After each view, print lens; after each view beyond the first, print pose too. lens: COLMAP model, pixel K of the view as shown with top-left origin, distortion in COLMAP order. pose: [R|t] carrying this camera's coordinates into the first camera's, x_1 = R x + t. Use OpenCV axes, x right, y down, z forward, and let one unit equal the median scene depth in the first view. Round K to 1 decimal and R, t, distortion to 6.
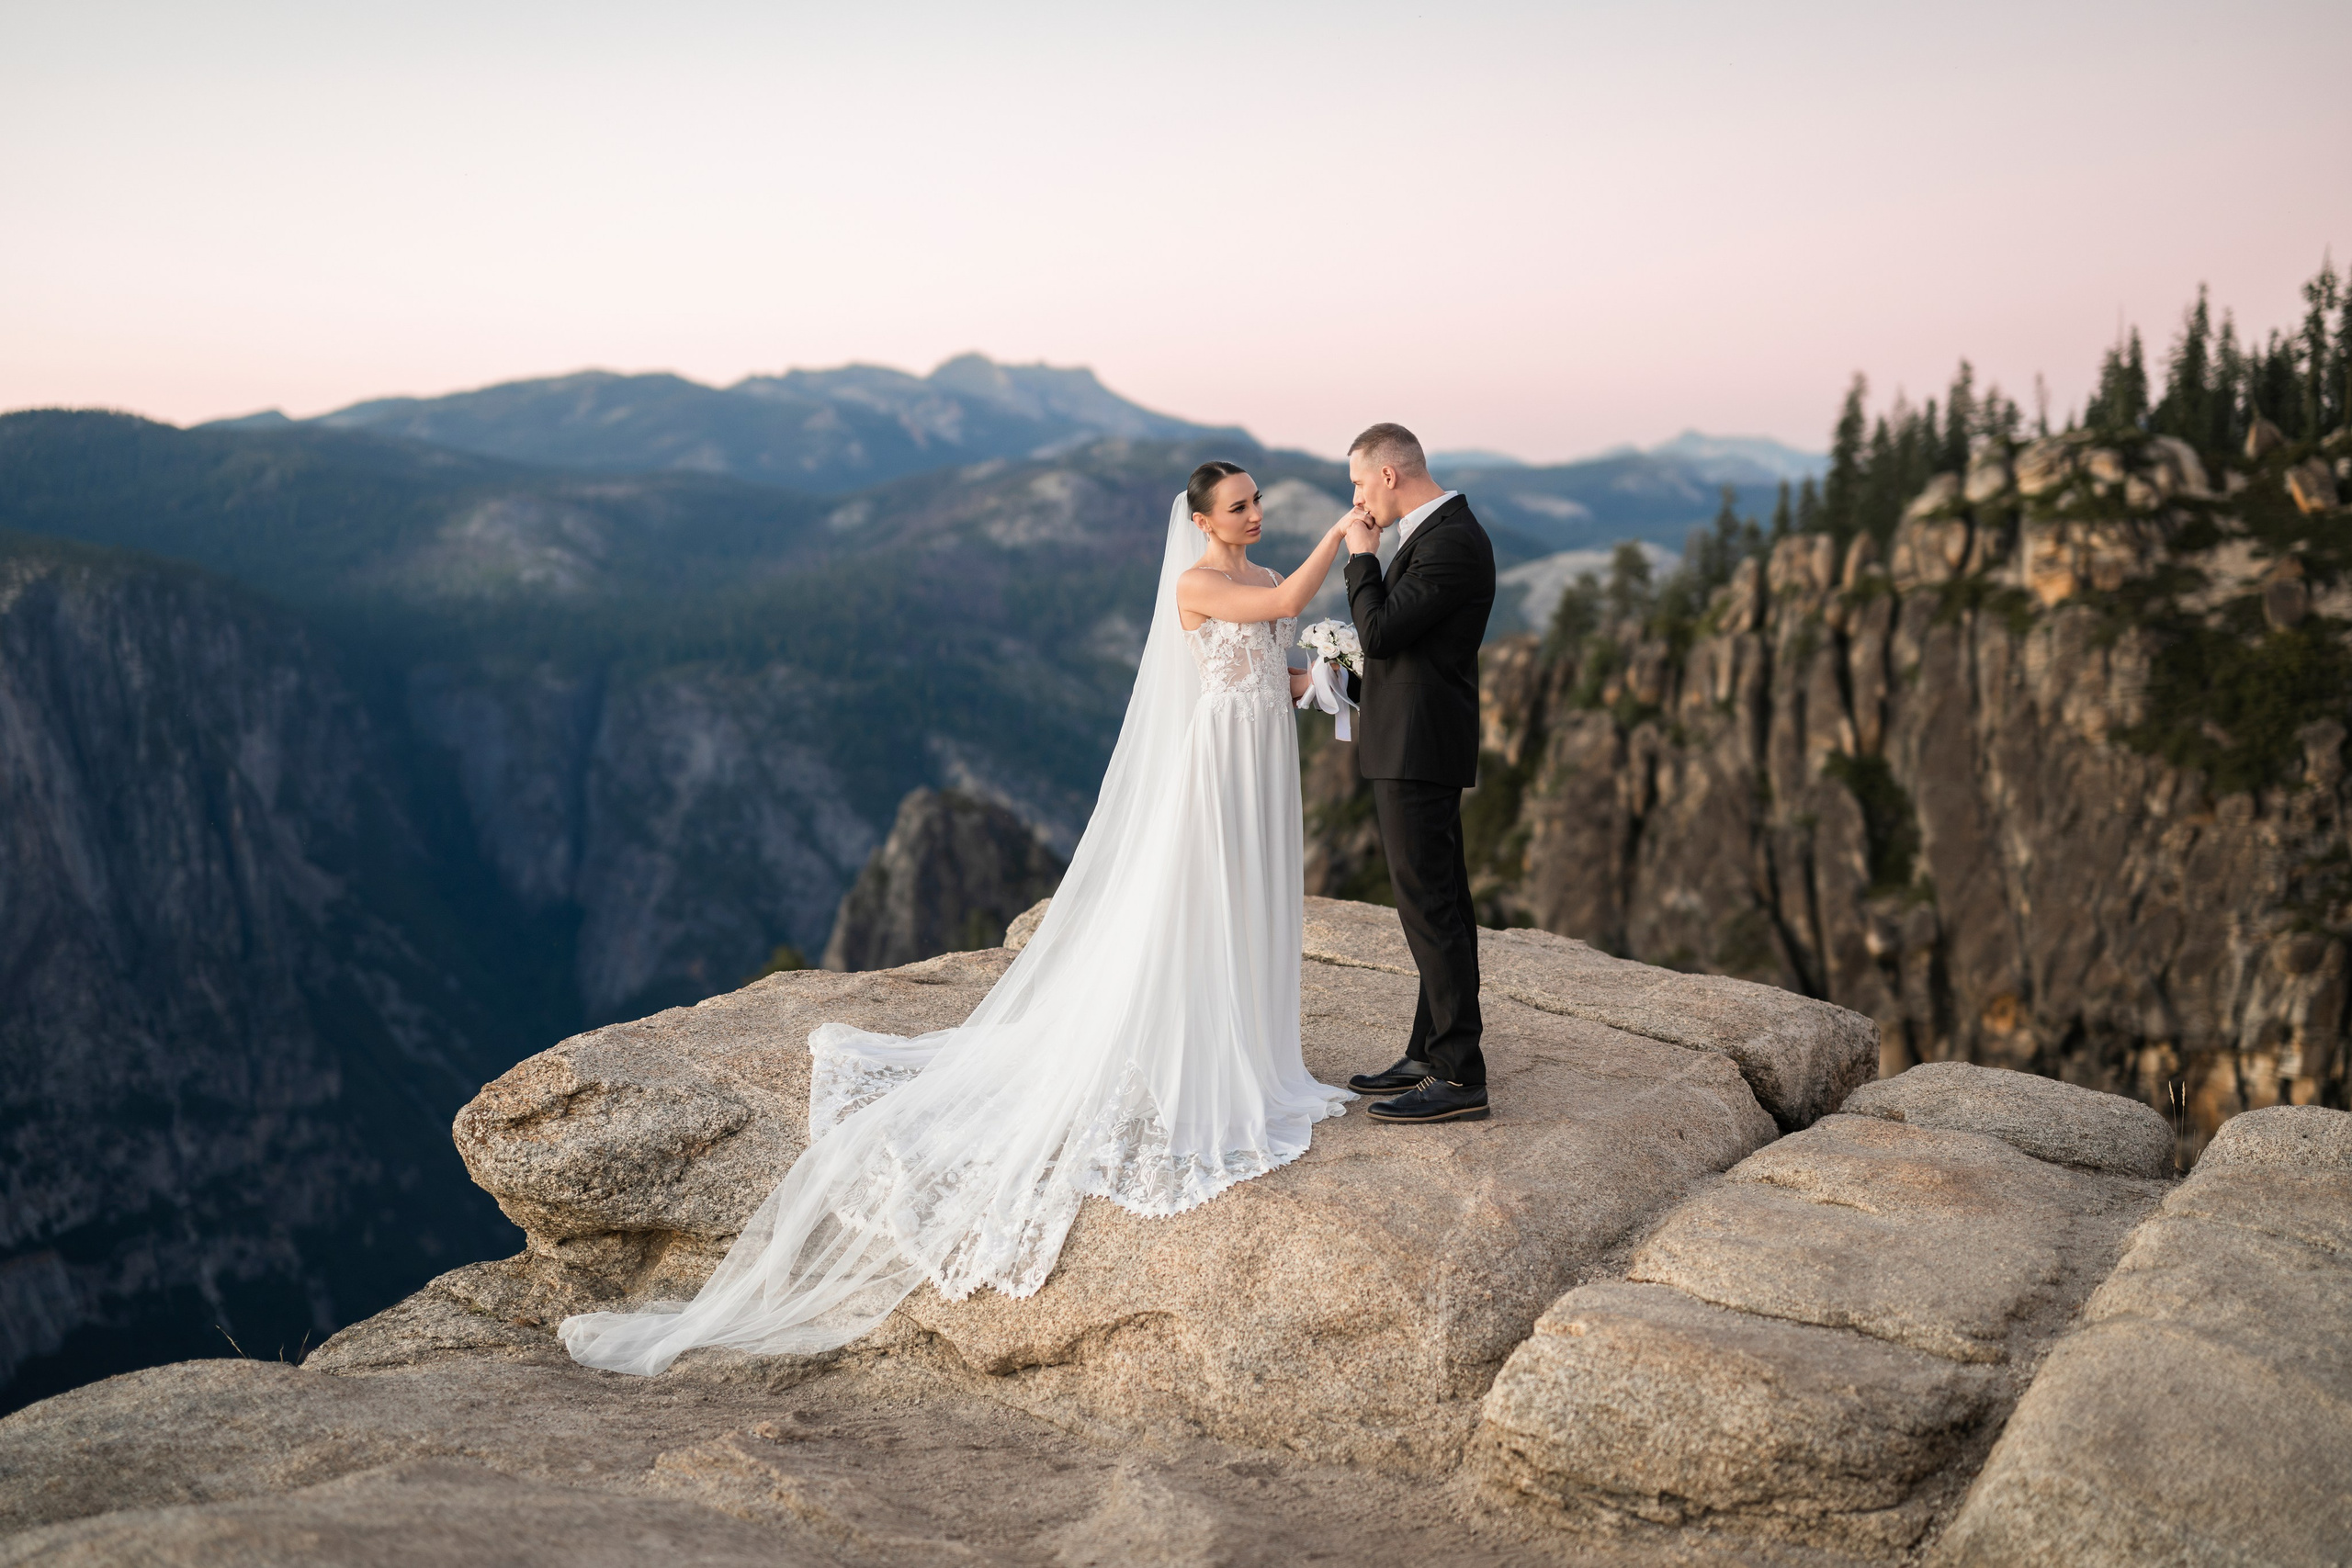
lens RADIAL K [[3310.0, 0, 1198.9], [0, 3310.0, 772.6], [0, 0, 1]] dist [0.005095, 0.000000]
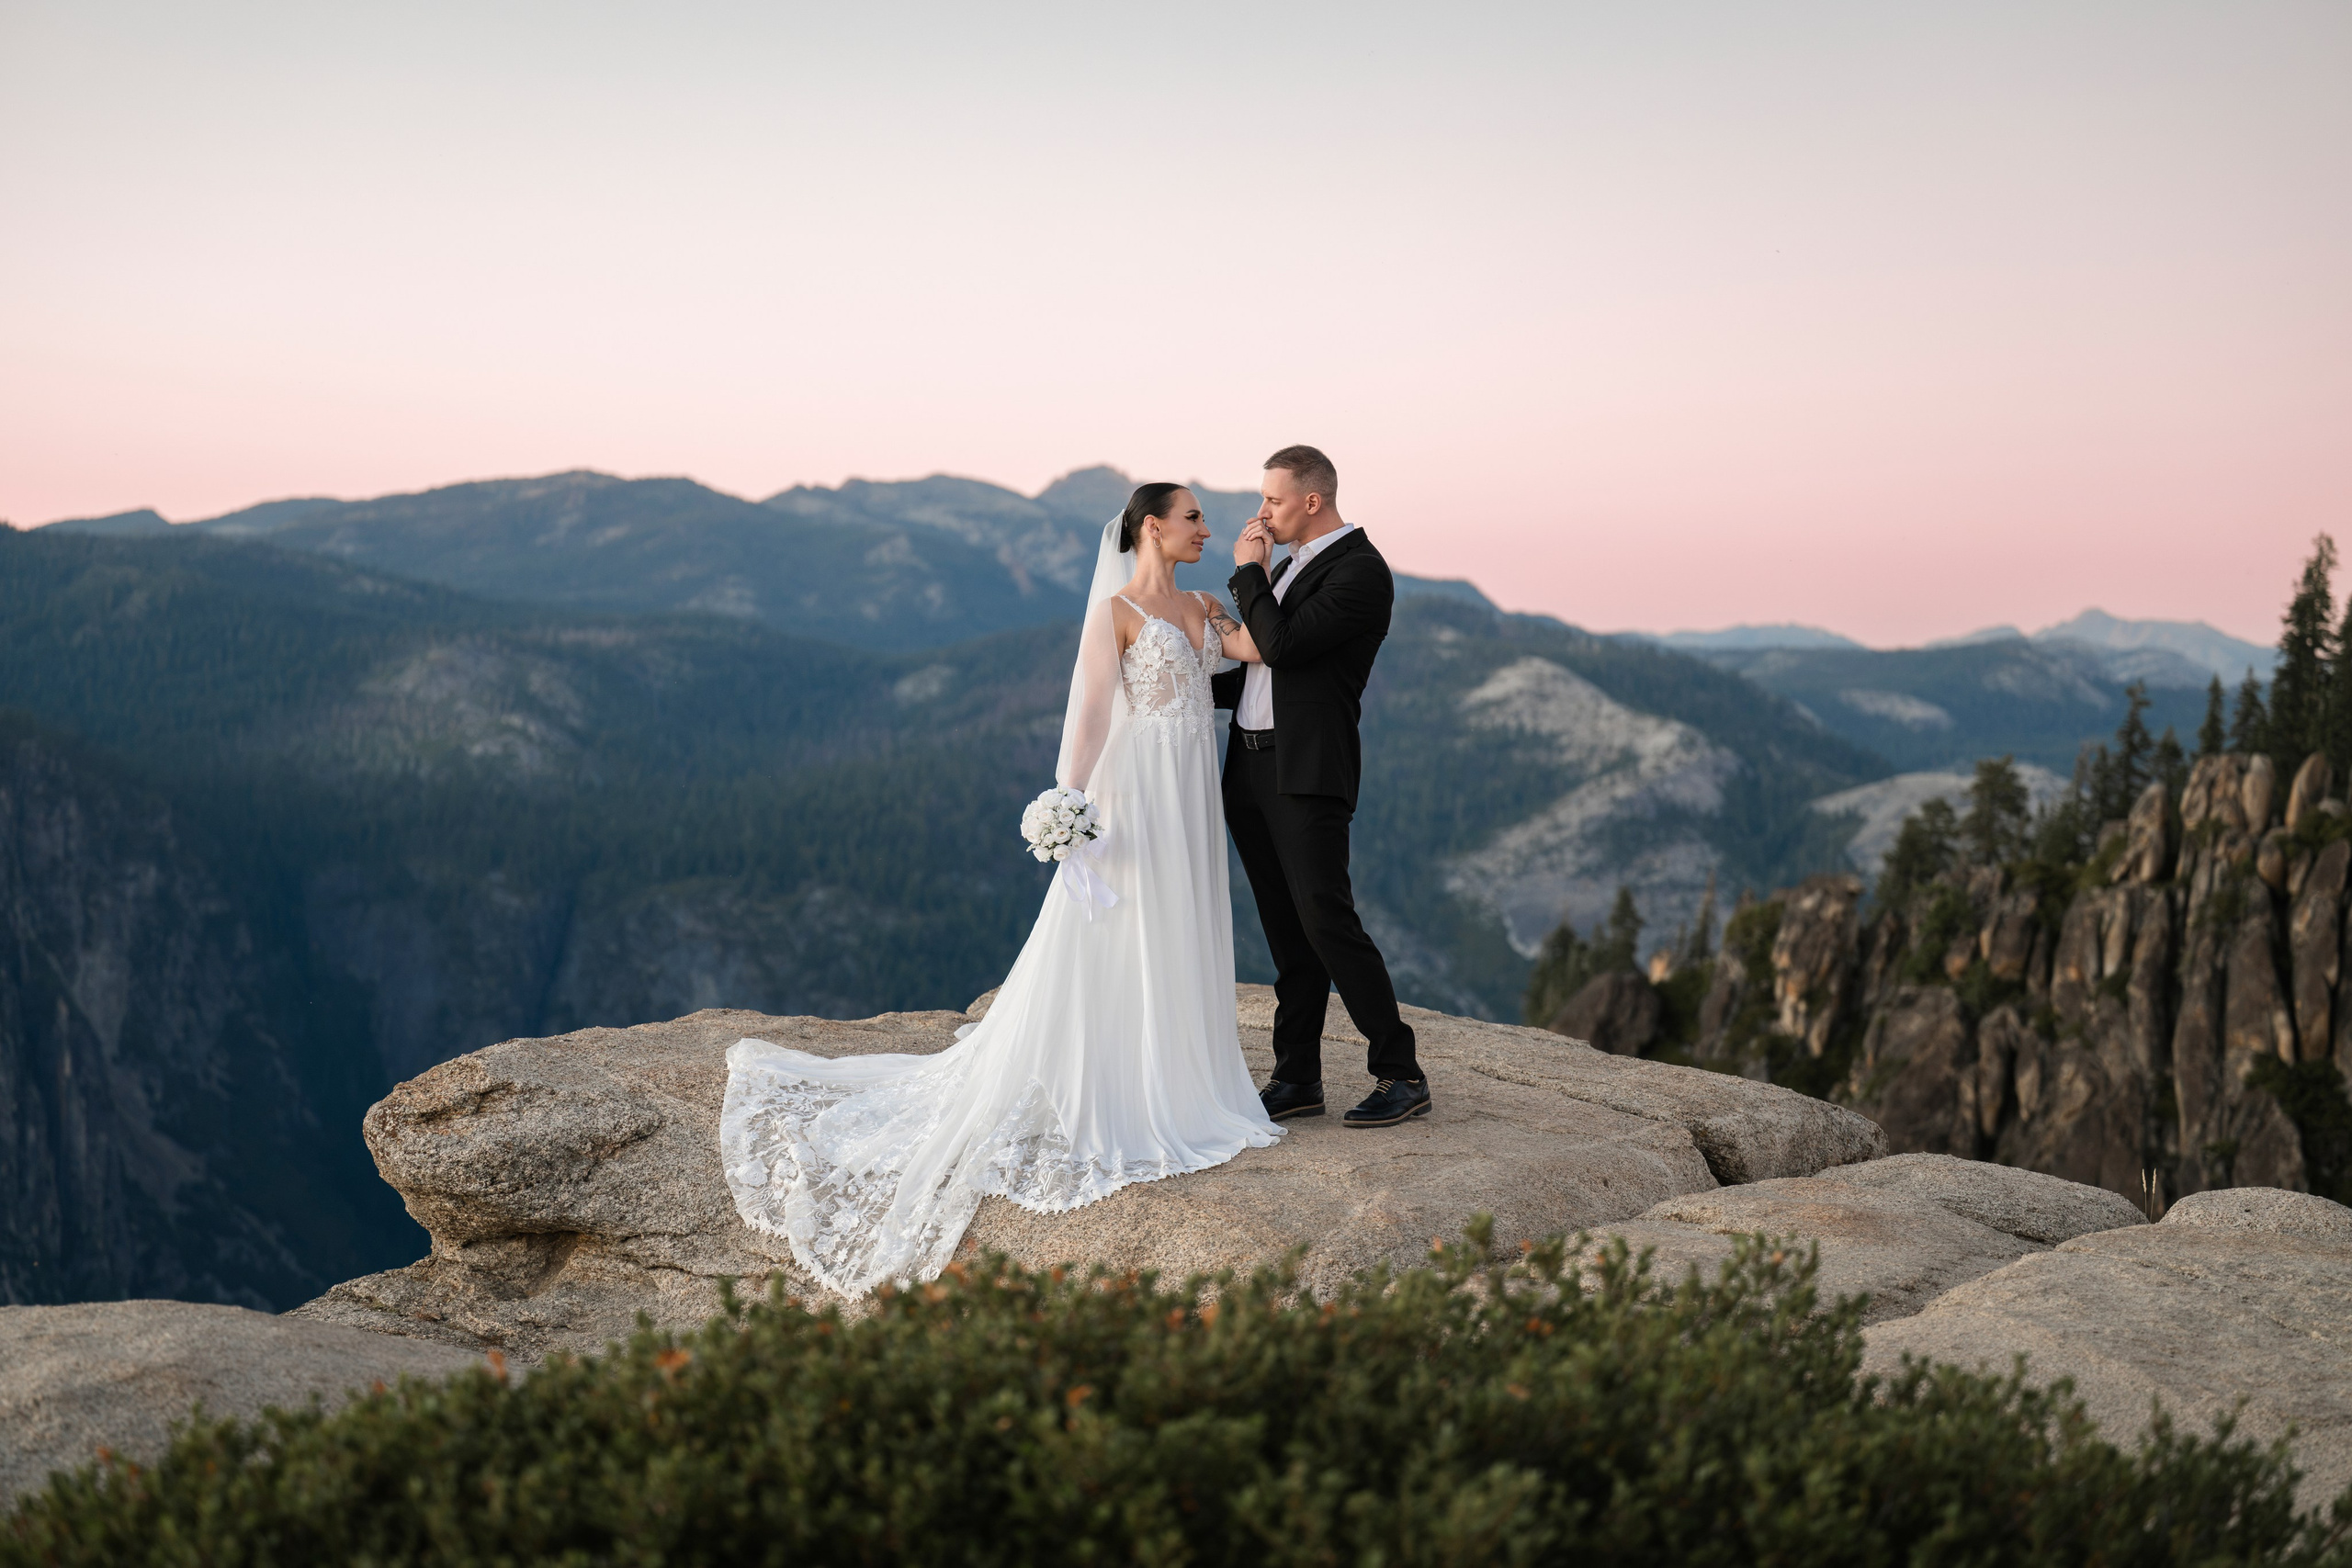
lens RADIAL K [[4644.7, 0, 1176.8], [0, 4644.7, 781.0], [0, 0, 1]] dist [0.000236, 0.000000]
pose [[0.997991, 0.038472, -0.050338, 0.002217], [-0.041456, 0.997358, -0.059651, 0.002071], [0.047910, 0.061618, 0.996949, -0.010093]]
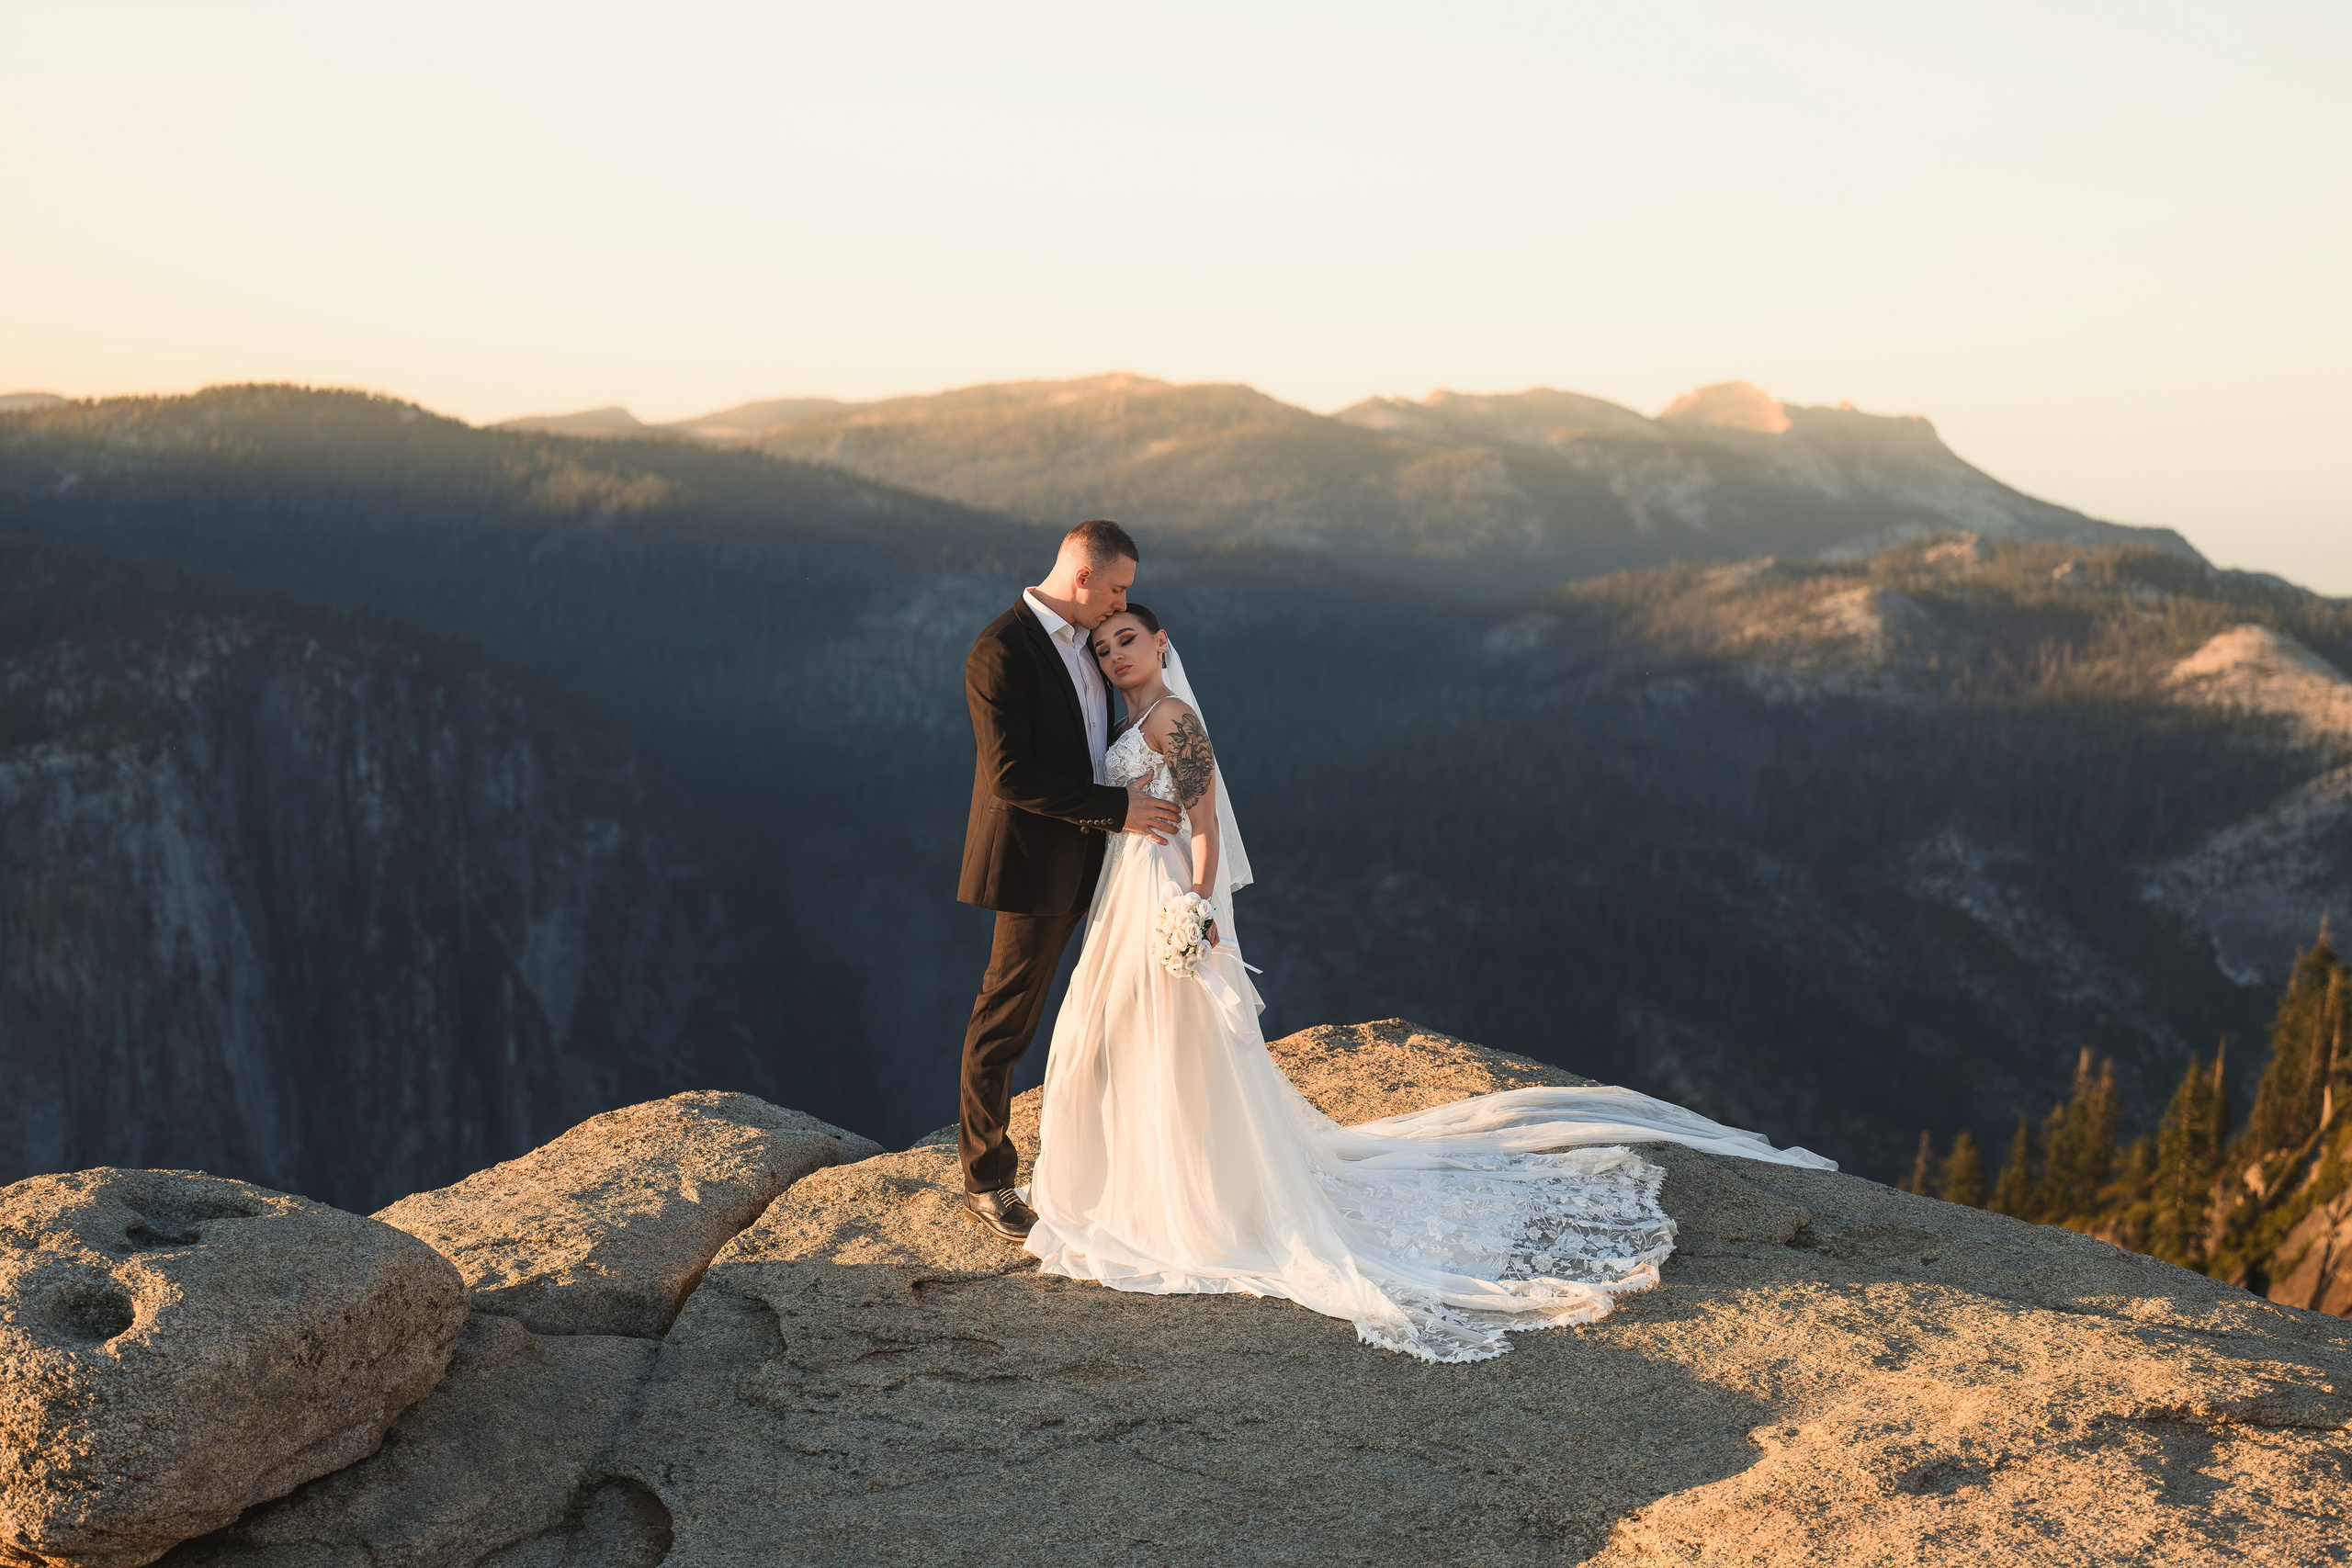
lens RADIAL K [[4644.7, 0, 1106.0], [0, 4644.7, 670.8], [0, 0, 1]] dist [0.000236, 0.000000]
pose [[0.986364, 0.067072, -0.150291, -0.056013], [-0.077241, 0.995028, -0.062871, -0.012241], [0.145327, 0.073622, 0.986641, 0.156588]]
